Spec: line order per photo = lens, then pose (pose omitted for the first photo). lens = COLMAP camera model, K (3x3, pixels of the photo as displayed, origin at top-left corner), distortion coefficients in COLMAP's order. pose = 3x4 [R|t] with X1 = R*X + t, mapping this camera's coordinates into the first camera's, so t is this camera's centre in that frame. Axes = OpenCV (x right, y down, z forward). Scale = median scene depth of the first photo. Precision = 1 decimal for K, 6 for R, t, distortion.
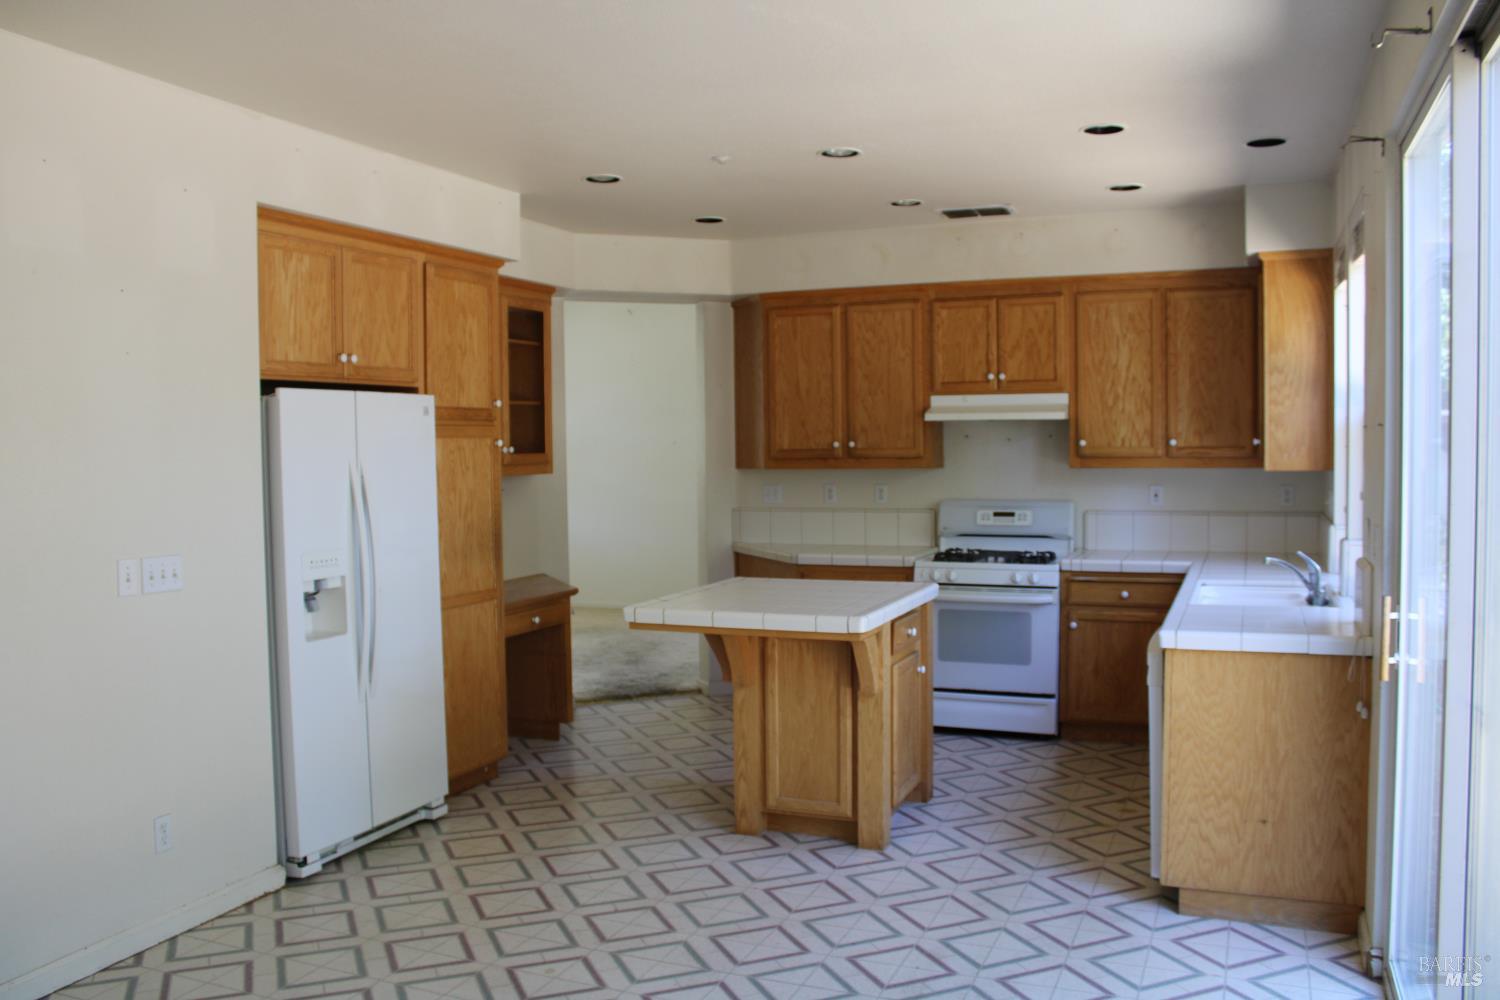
lens RADIAL K [[1242.4, 0, 756.1], [0, 1242.4, 498.6], [0, 0, 1]] dist [-0.167801, 0.150622]
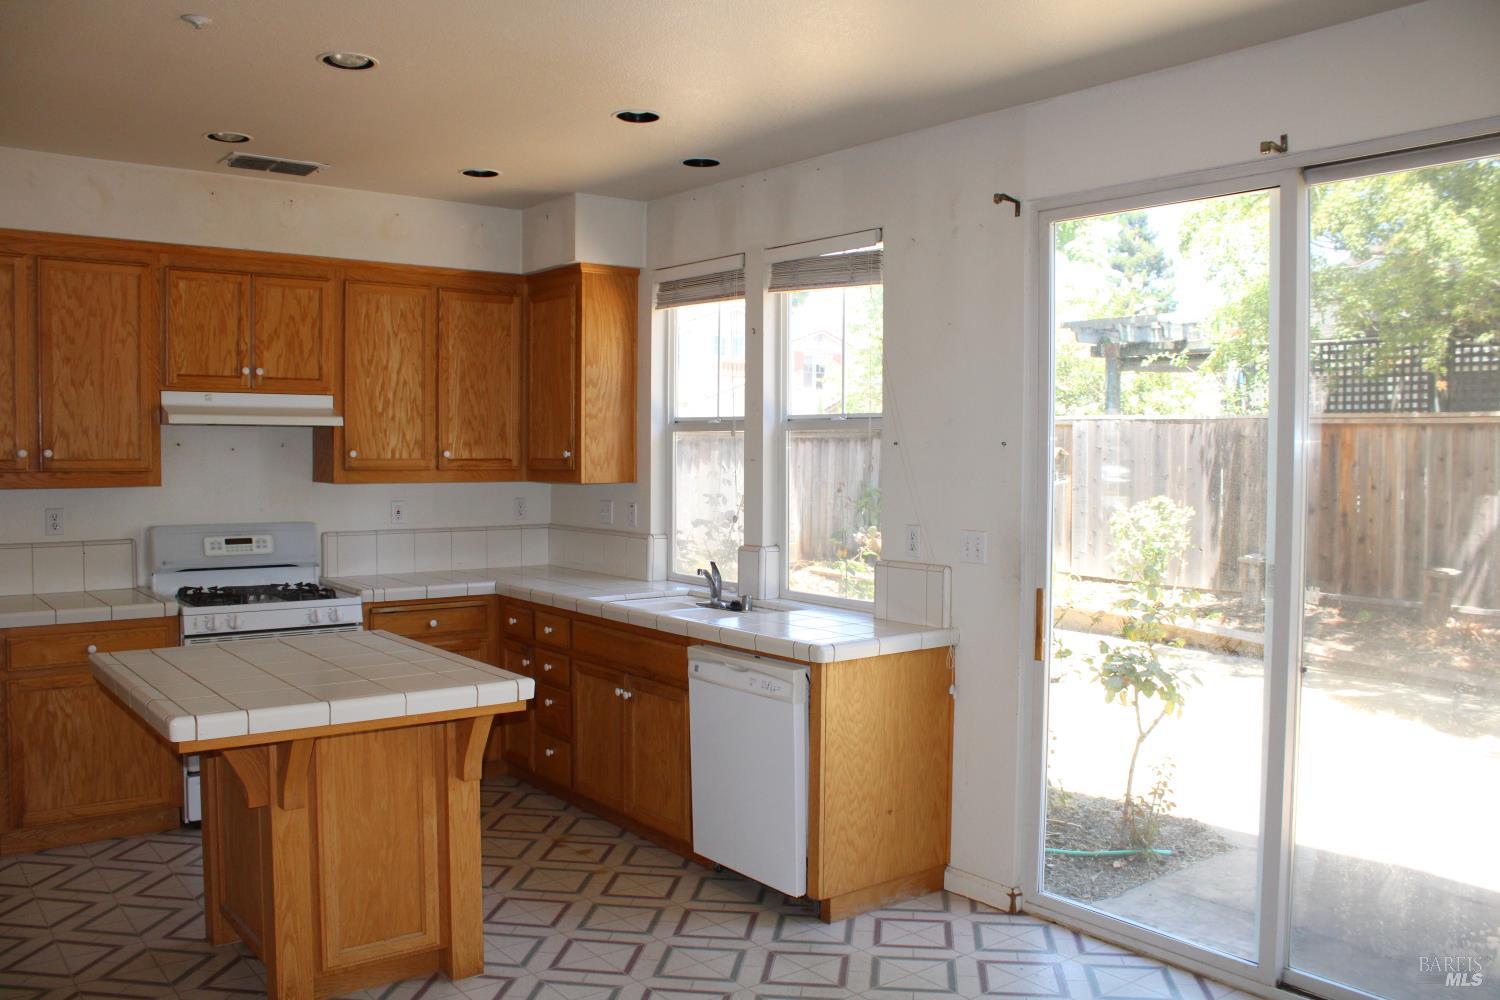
lens RADIAL K [[1242.4, 0, 756.1], [0, 1242.4, 498.6], [0, 0, 1]] dist [-0.167801, 0.150622]
pose [[0.486307, -0.021149, 0.873532, -0.351376], [0.026426, 0.999606, 0.009490, -0.014789], [-0.873388, 0.018469, 0.486674, 0.337711]]
